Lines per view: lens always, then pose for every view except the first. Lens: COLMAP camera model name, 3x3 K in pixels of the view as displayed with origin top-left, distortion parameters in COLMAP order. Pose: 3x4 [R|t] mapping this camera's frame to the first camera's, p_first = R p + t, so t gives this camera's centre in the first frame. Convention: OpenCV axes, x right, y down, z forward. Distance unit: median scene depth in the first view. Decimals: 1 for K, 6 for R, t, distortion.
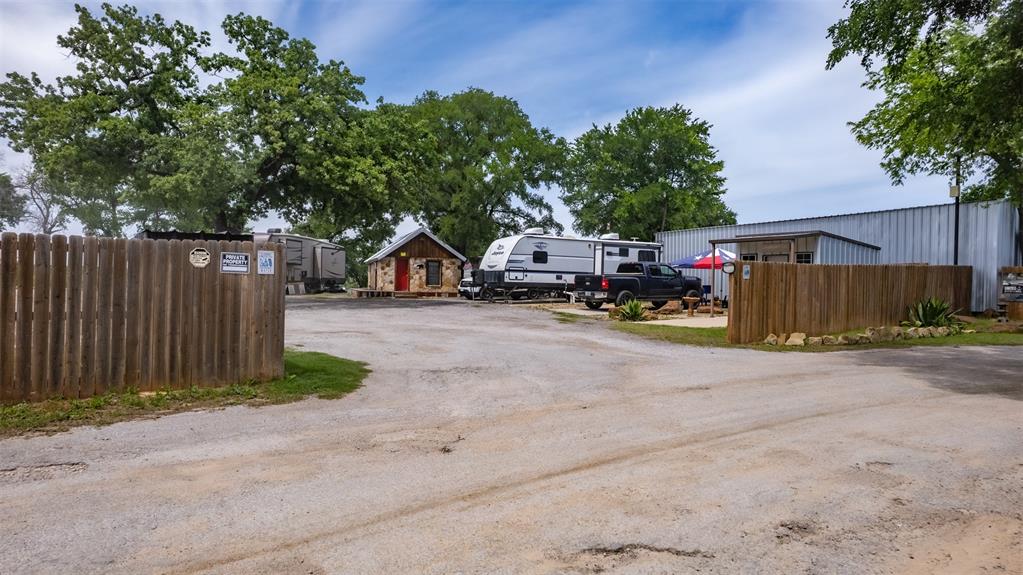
lens RADIAL K [[649.5, 0, 508.2], [0, 649.5, 284.2], [0, 0, 1]] dist [-0.038403, 0.003816]
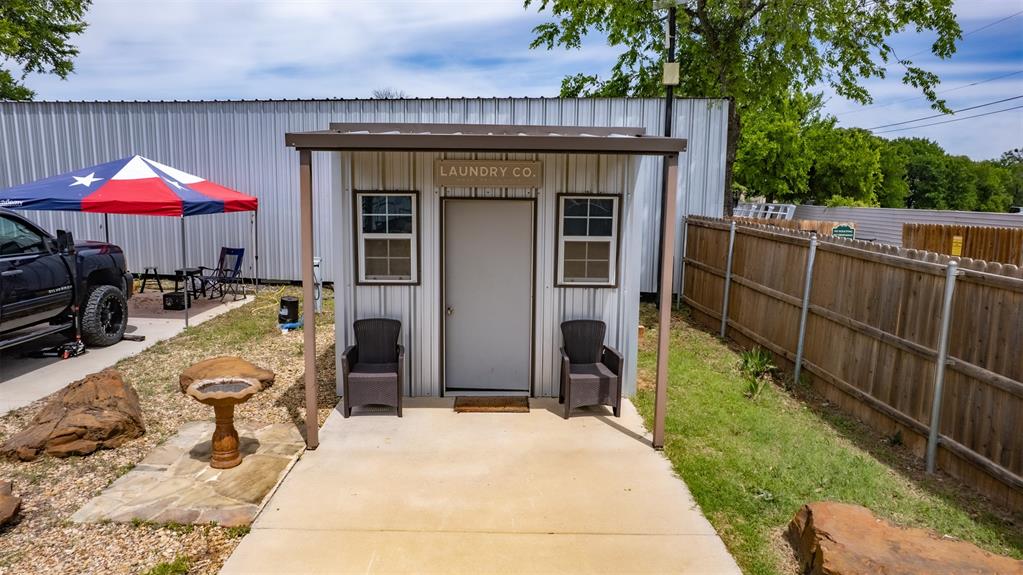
lens RADIAL K [[649.5, 0, 511.7], [0, 649.5, 290.3], [0, 0, 1]] dist [-0.038403, 0.003816]
pose [[0.524391, -0.129389, 0.841589, 0.120003], [-0.005094, 0.987893, 0.155056, -0.039553], [-0.851462, -0.085597, 0.517383, 0.655176]]
